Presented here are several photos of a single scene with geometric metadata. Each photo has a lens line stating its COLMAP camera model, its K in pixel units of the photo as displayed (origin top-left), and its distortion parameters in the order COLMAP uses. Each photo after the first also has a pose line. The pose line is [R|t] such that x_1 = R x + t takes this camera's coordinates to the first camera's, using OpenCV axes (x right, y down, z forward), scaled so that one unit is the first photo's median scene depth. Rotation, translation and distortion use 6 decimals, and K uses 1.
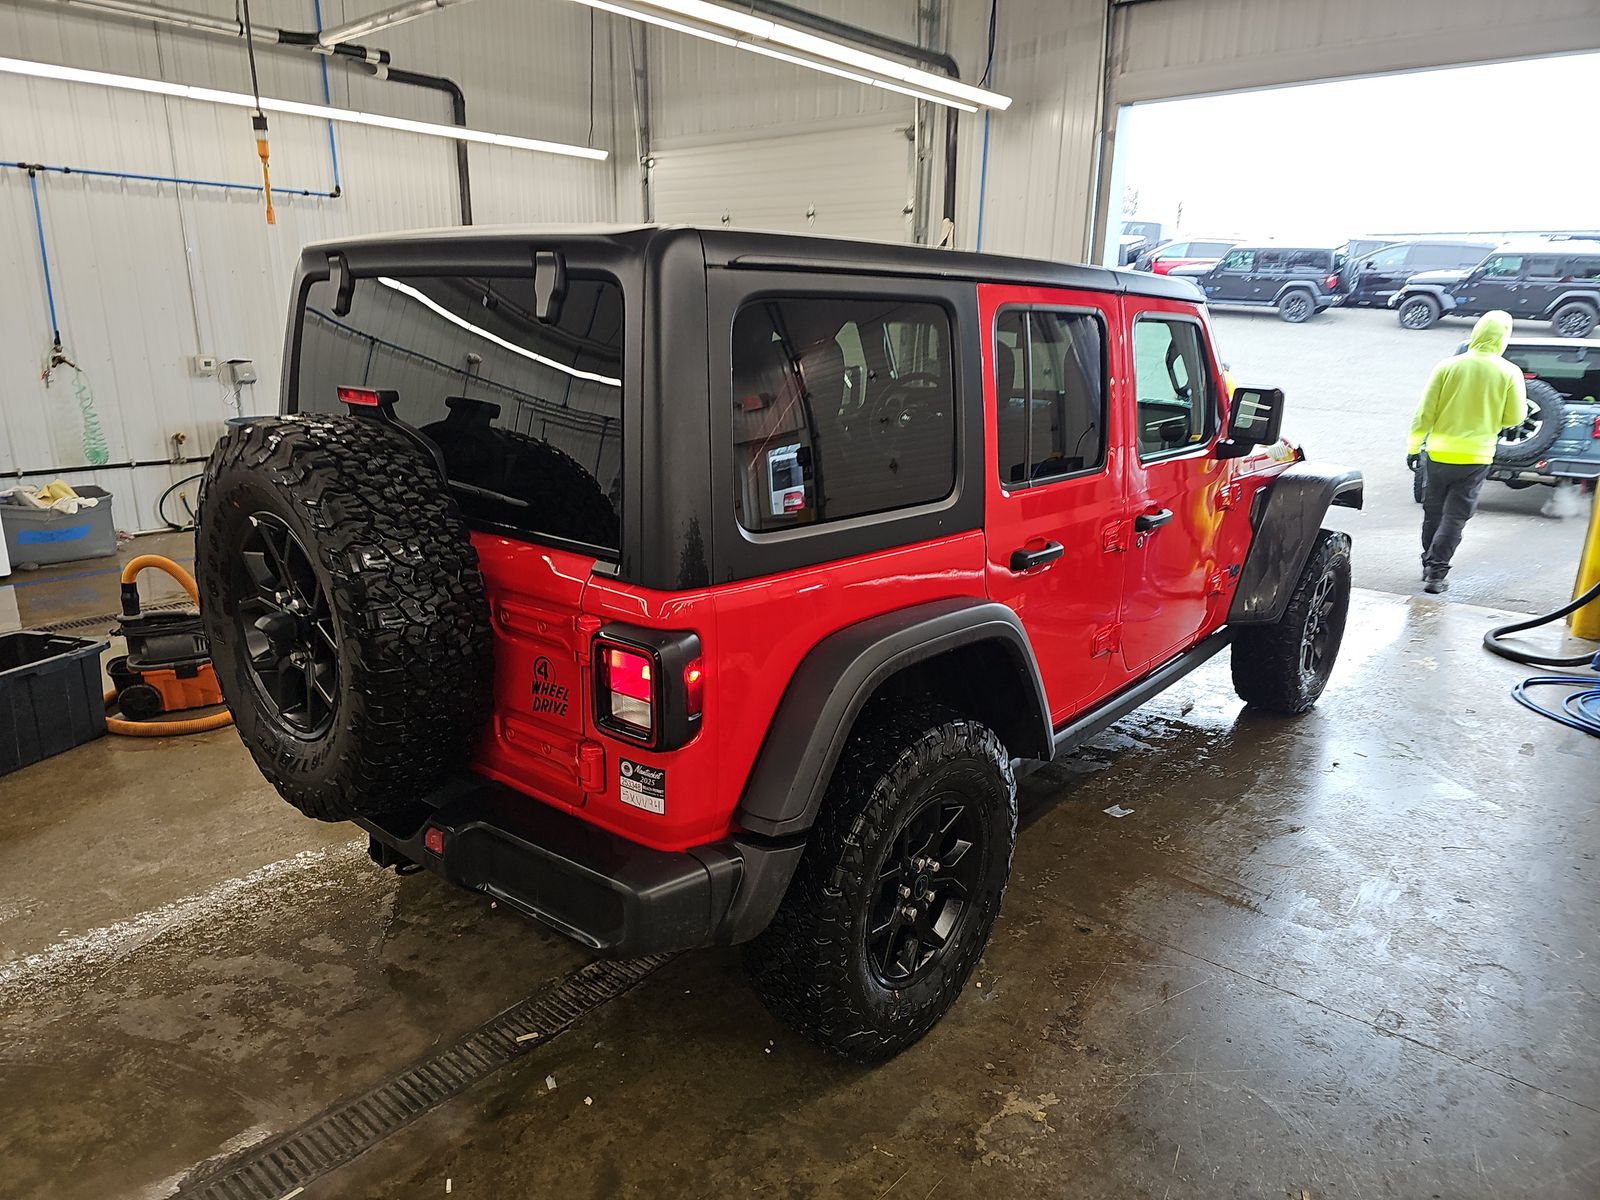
lens RADIAL K [[1058.5, 0, 786.0], [0, 1058.5, 593.9], [0, 0, 1]] dist [0.064827, -0.051754]
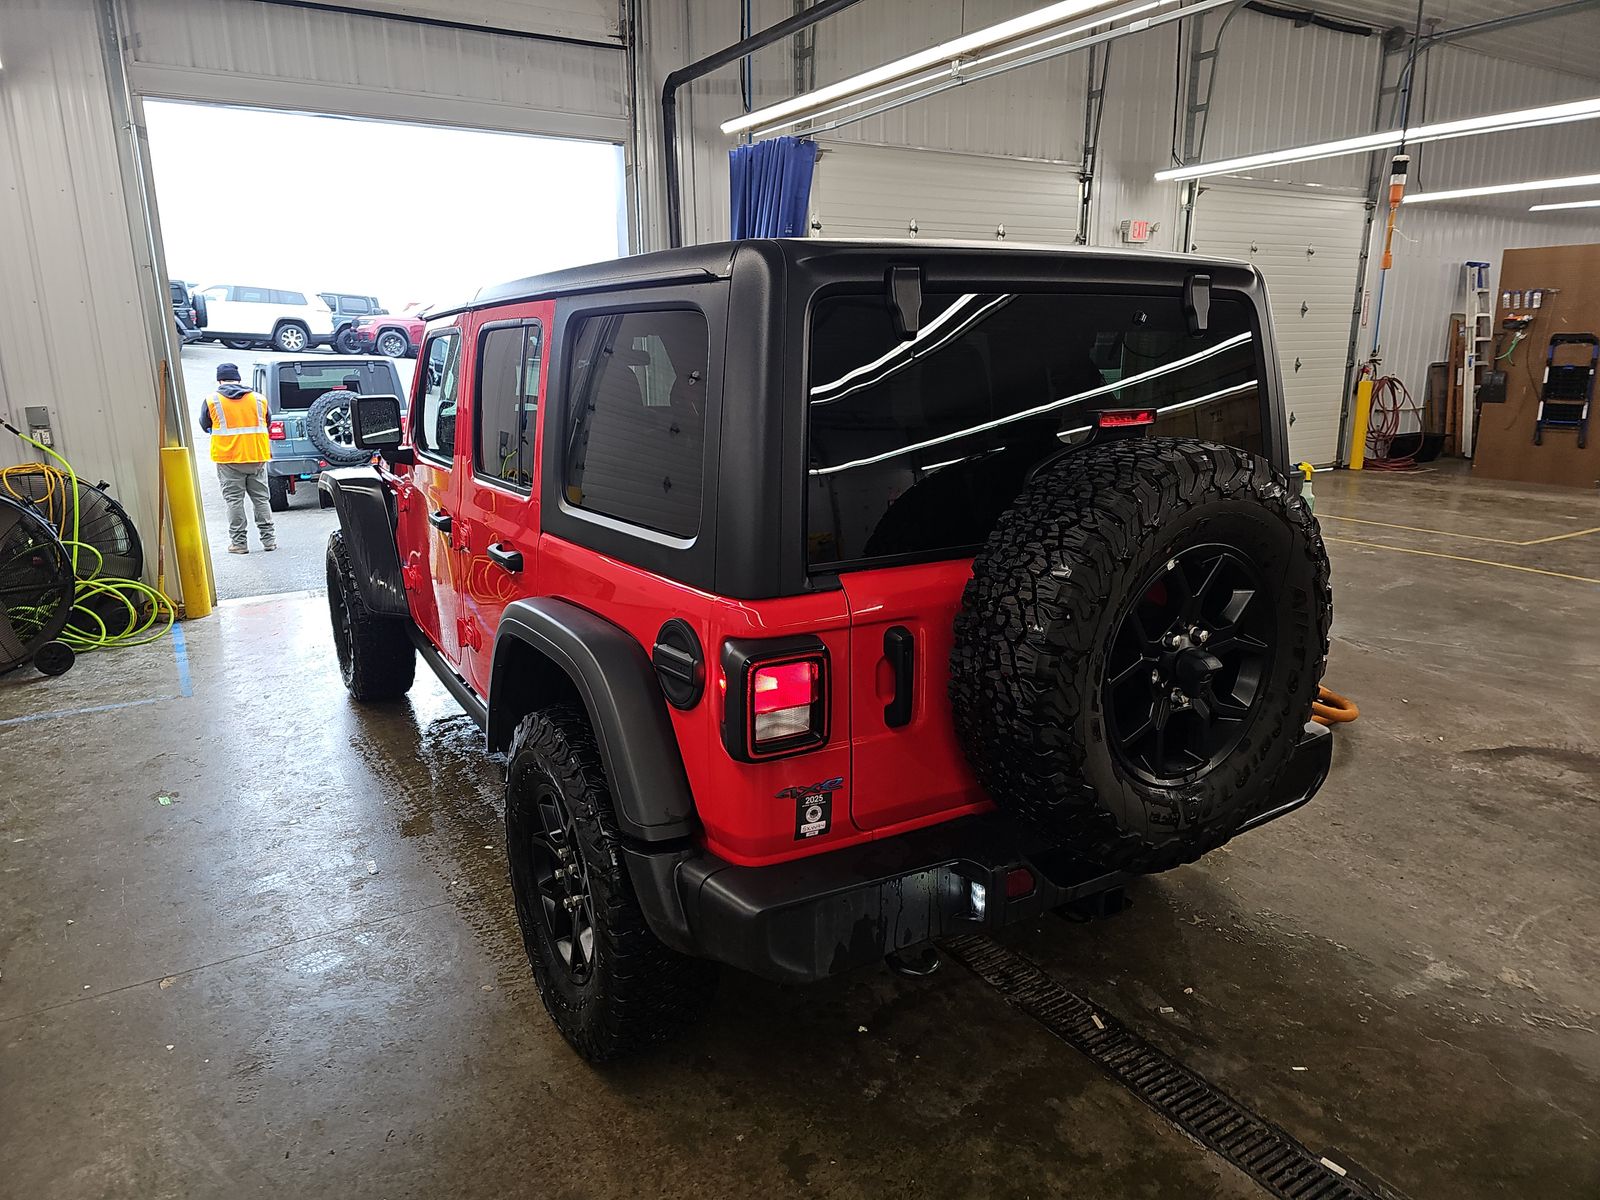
lens RADIAL K [[1058.5, 0, 786.0], [0, 1058.5, 593.9], [0, 0, 1]] dist [0.064827, -0.051754]
pose [[0.289850, -0.237834, 0.927050, -0.442902], [0.258309, 0.952125, 0.163505, -0.085439], [-0.921555, 0.192073, 0.337408, 0.314429]]
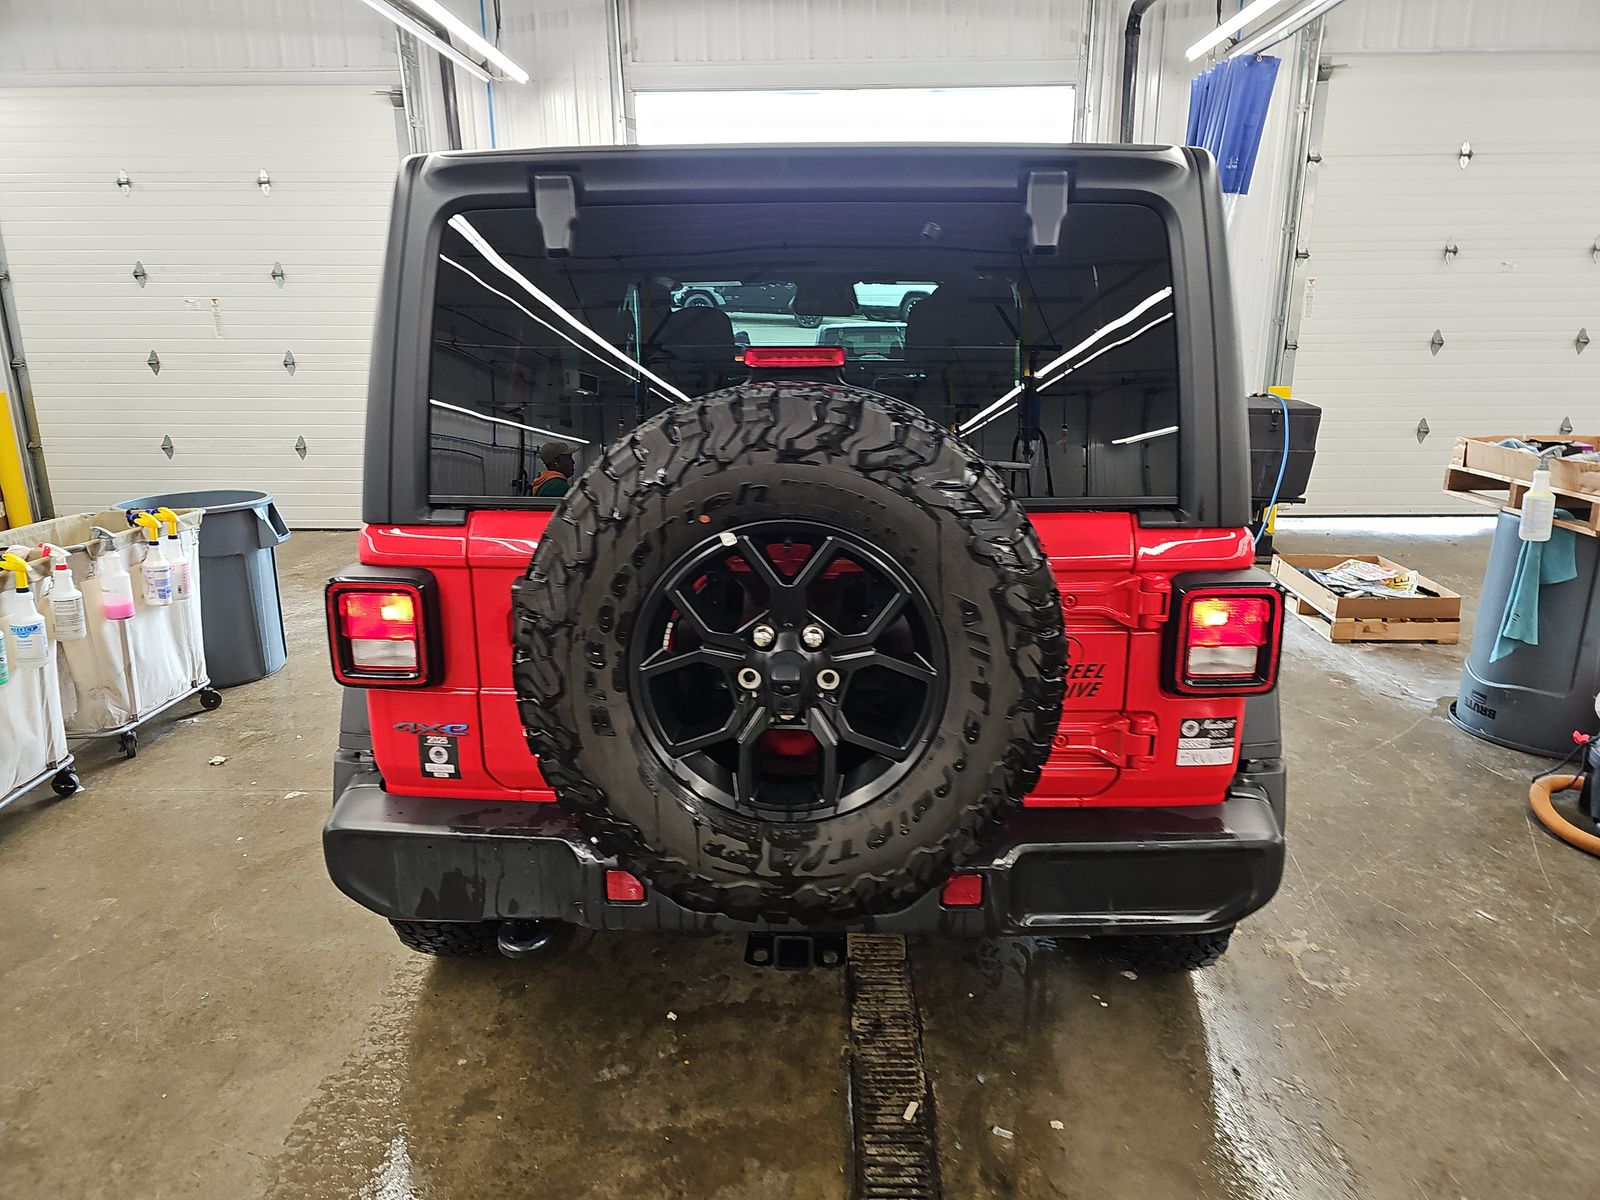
lens RADIAL K [[1057.4, 0, 811.9], [0, 1057.4, 602.0], [0, 0, 1]] dist [0.065083, -0.062325]
pose [[0.766920, -0.184170, 0.614748, -0.277674], [0.182583, 0.980966, 0.066106, -0.019640], [-0.615221, 0.061545, 0.785948, 0.132041]]
